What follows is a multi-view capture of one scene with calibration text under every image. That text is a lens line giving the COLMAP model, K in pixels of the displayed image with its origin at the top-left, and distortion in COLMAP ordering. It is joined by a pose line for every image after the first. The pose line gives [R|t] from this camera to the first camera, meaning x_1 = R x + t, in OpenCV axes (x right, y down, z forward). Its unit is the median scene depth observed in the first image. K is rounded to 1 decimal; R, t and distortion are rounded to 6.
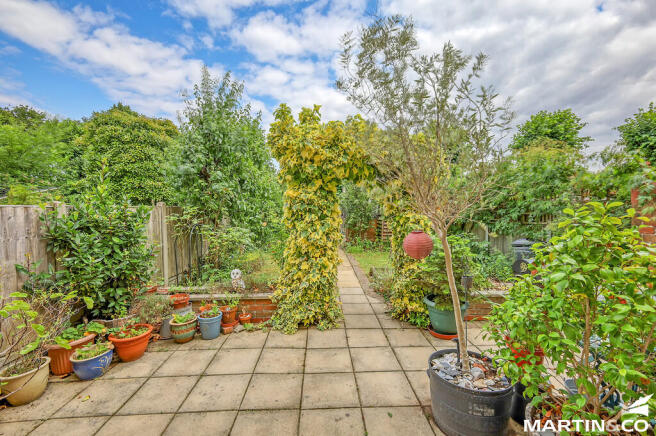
lens RADIAL K [[287.9, 0, 329.3], [0, 287.9, 210.2], [0, 0, 1]] dist [0.000879, 0.000131]
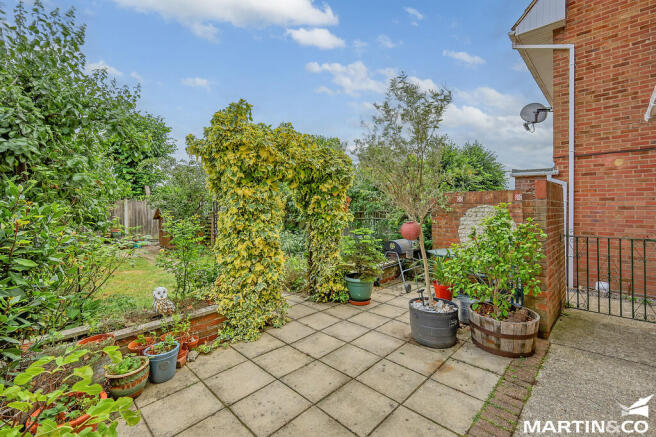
lens RADIAL K [[287.4, 0, 327.4], [0, 287.4, 207.4], [0, 0, 1]] dist [-0.001368, -0.000192]
pose [[0.722279, -0.006634, 0.691570, -0.599490], [0.019228, 0.999760, -0.010491, 0.005347], [-0.691334, 0.020874, 0.722234, 0.135144]]
